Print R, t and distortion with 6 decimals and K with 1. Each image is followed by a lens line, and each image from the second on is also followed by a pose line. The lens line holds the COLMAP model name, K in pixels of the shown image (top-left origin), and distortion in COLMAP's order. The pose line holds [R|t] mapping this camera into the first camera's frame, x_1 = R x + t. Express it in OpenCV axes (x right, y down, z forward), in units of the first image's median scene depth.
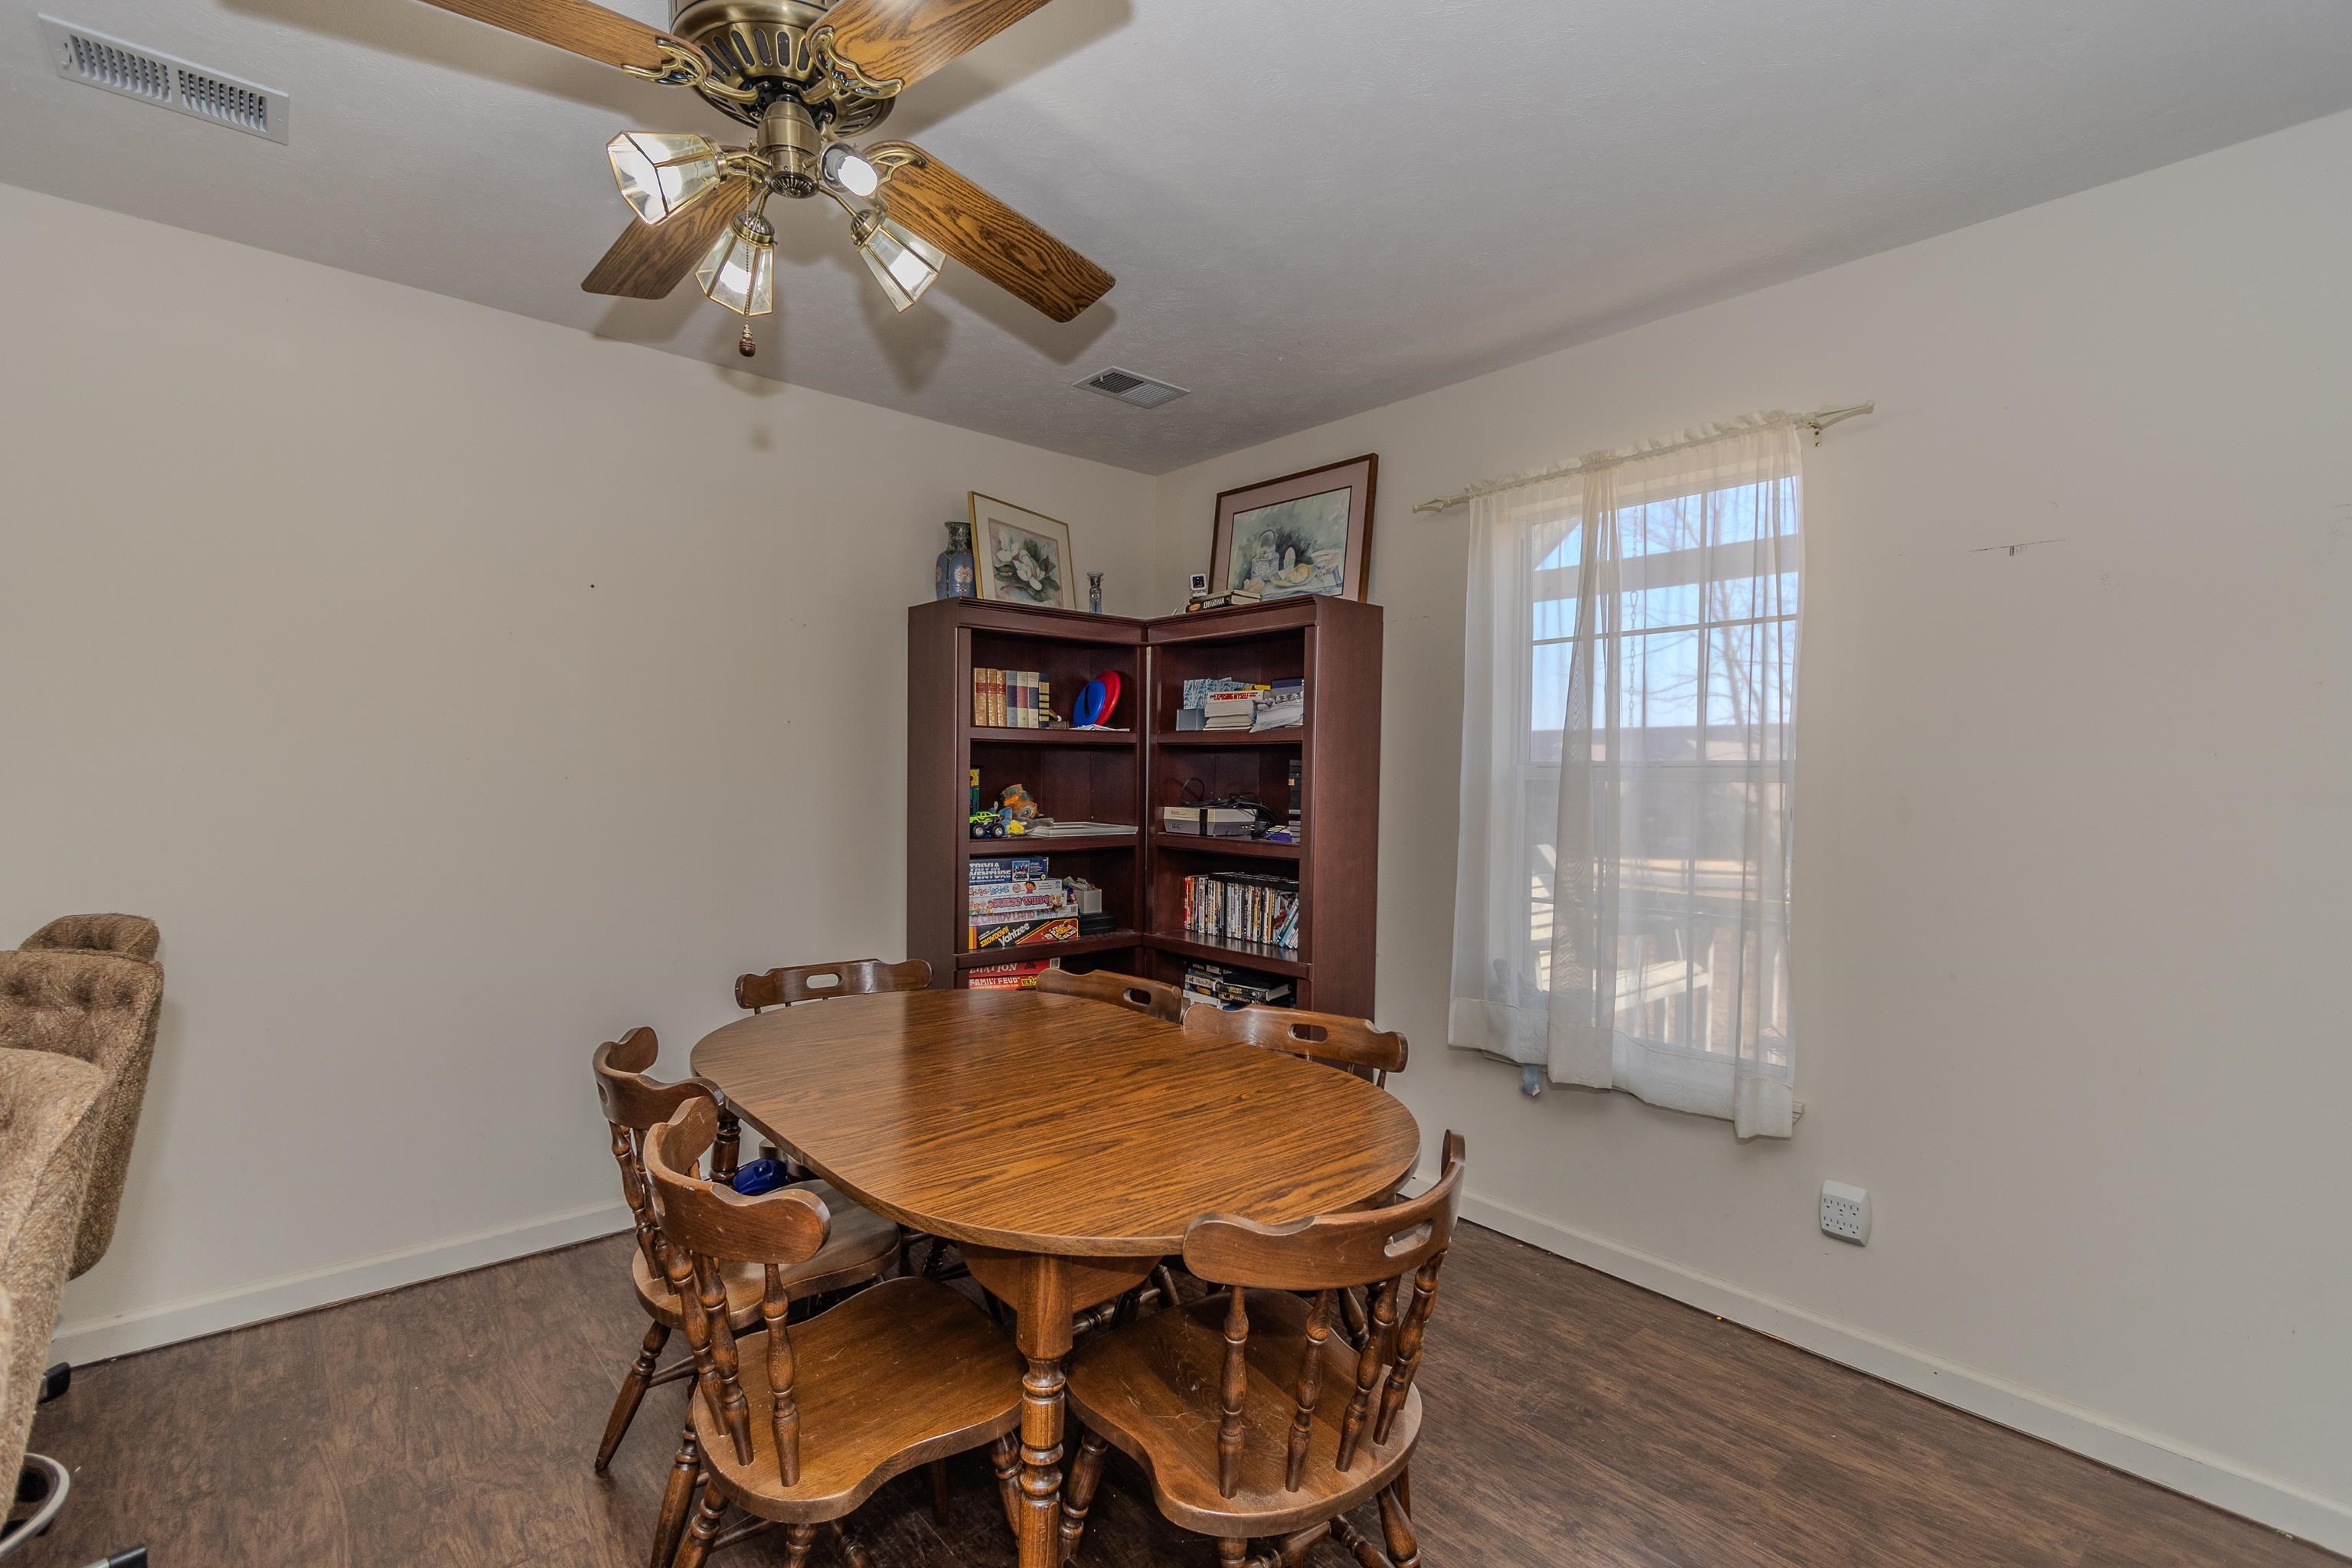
lens RADIAL K [[1084.6, 0, 1159.2], [0, 1084.6, 788.2], [0, 0, 1]] dist [0.003575, -0.003616]
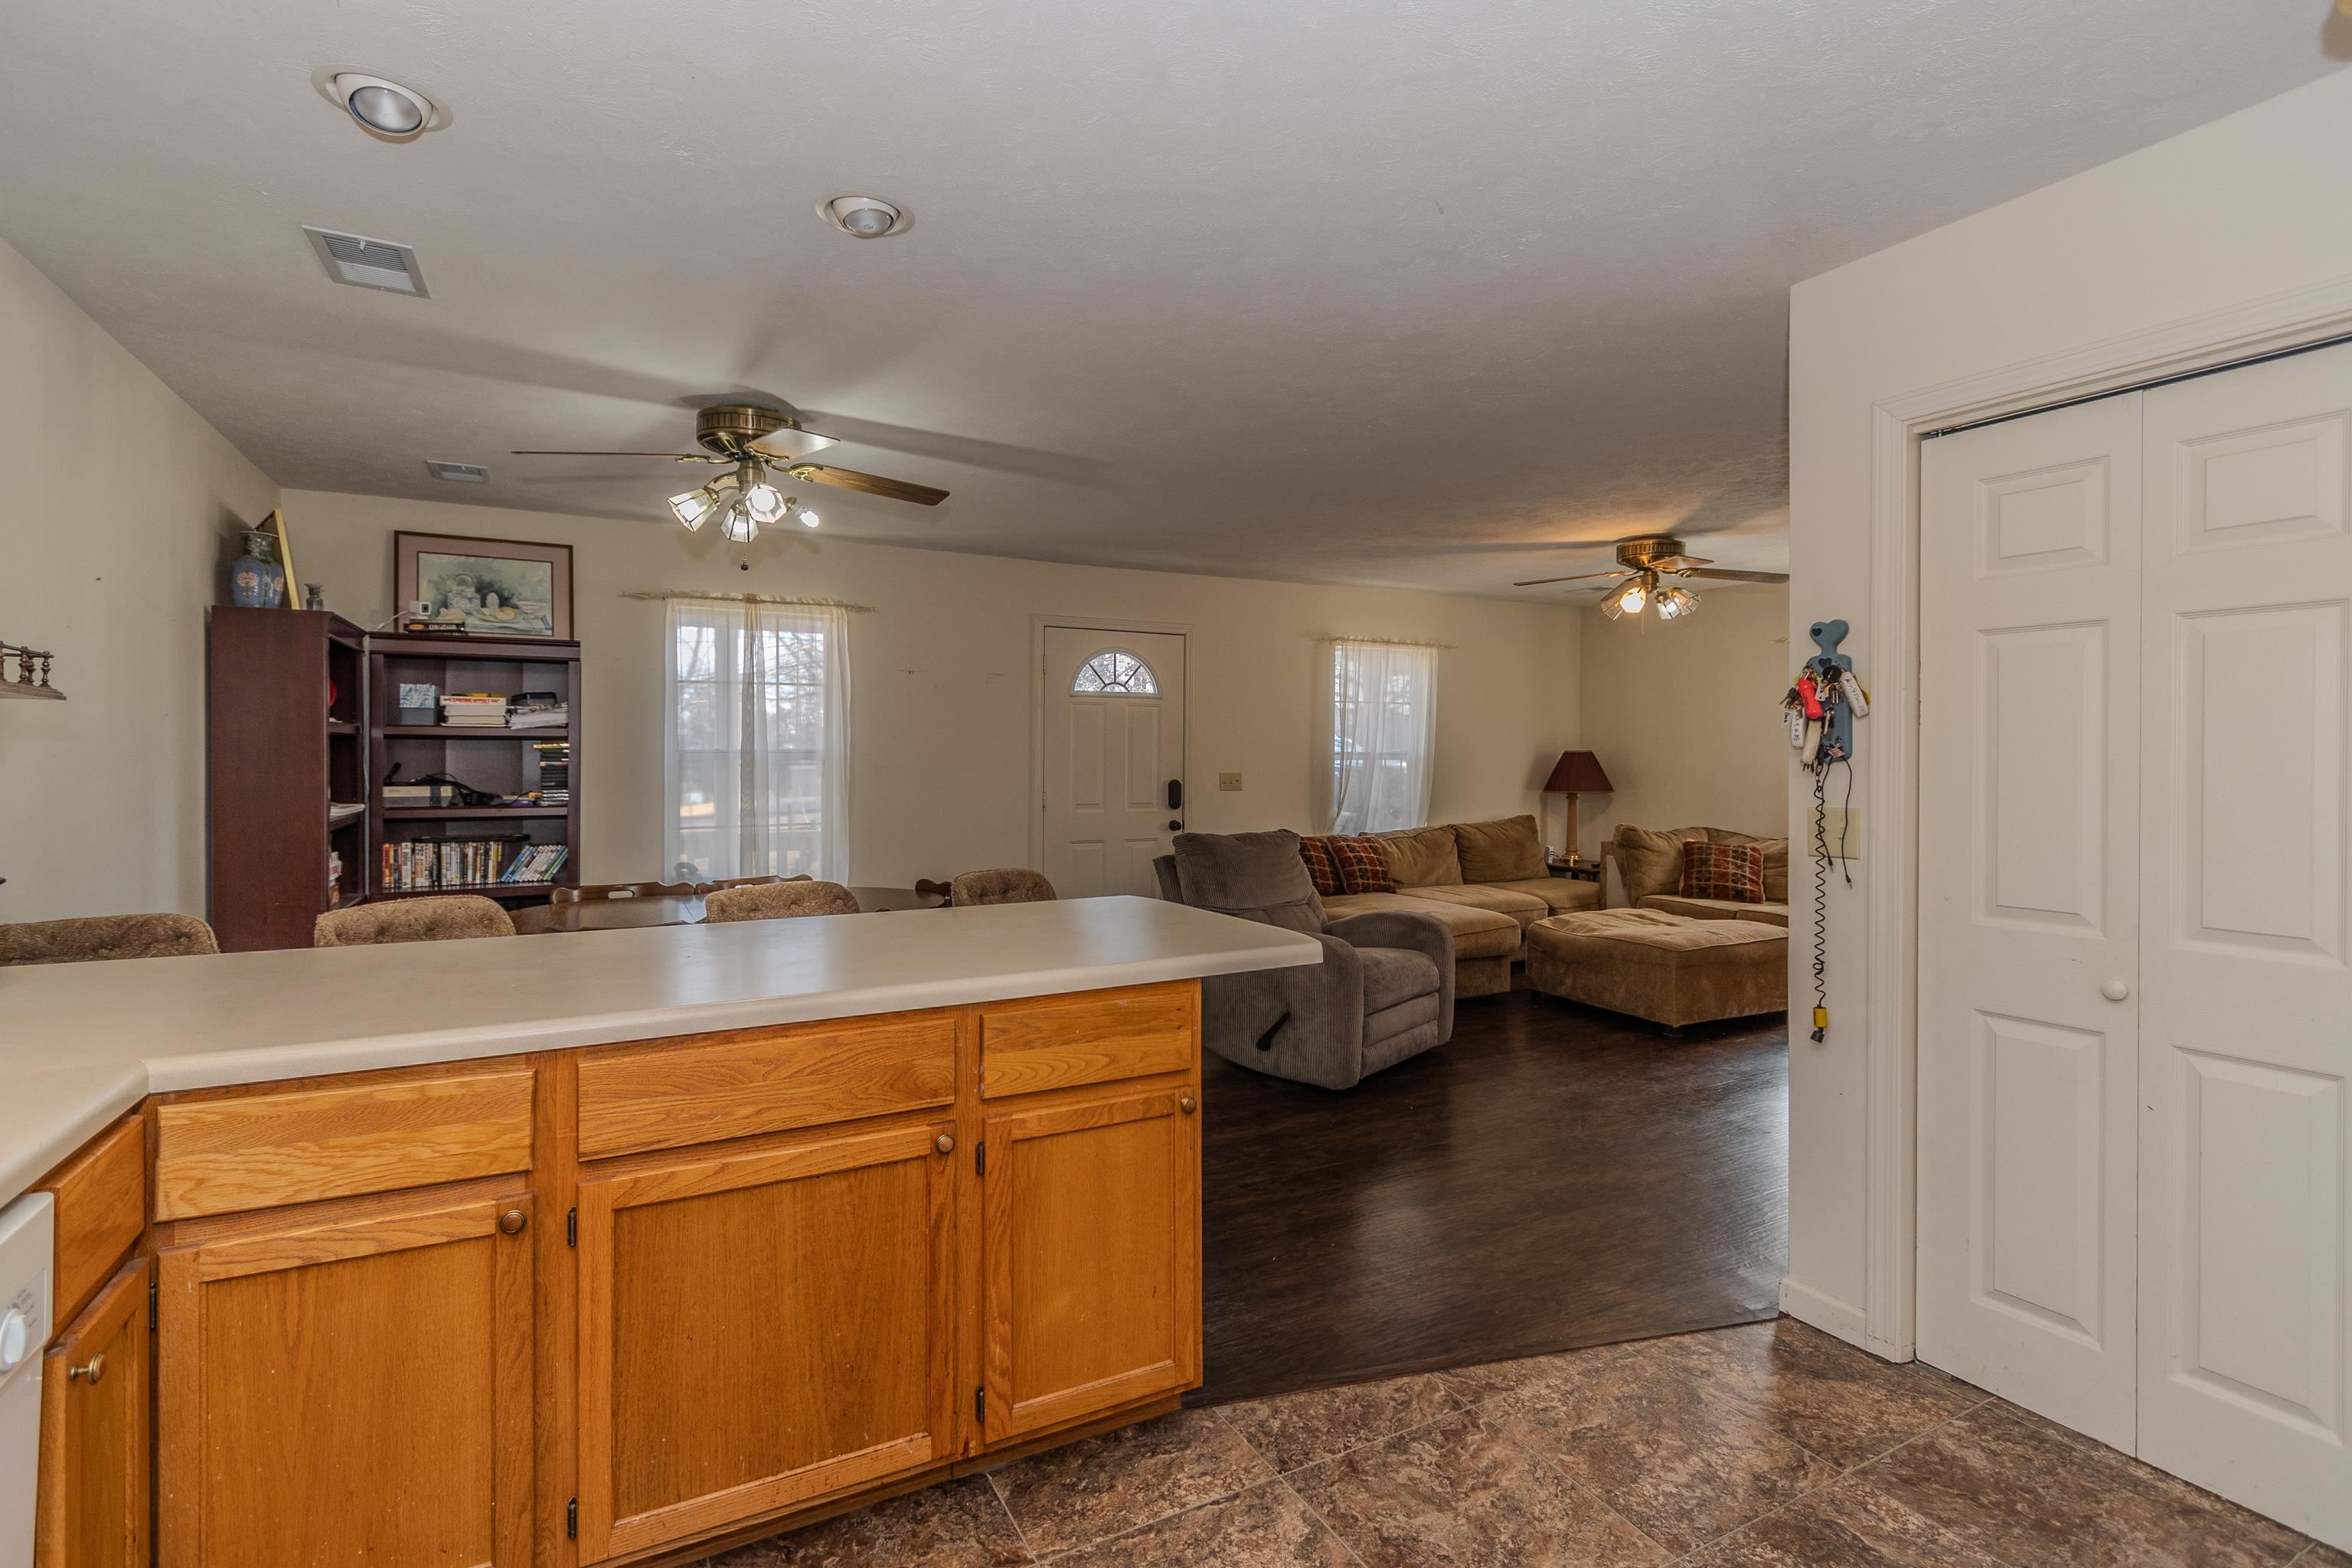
lens RADIAL K [[1084.6, 0, 1123.4], [0, 1084.6, 769.5], [0, 0, 1]] dist [0.003575, -0.003616]
pose [[0.250098, -0.027945, 0.967817, -1.017098], [0.012894, 0.999591, 0.025531, -0.023864], [-0.968135, 0.006094, 0.250356, -0.111823]]
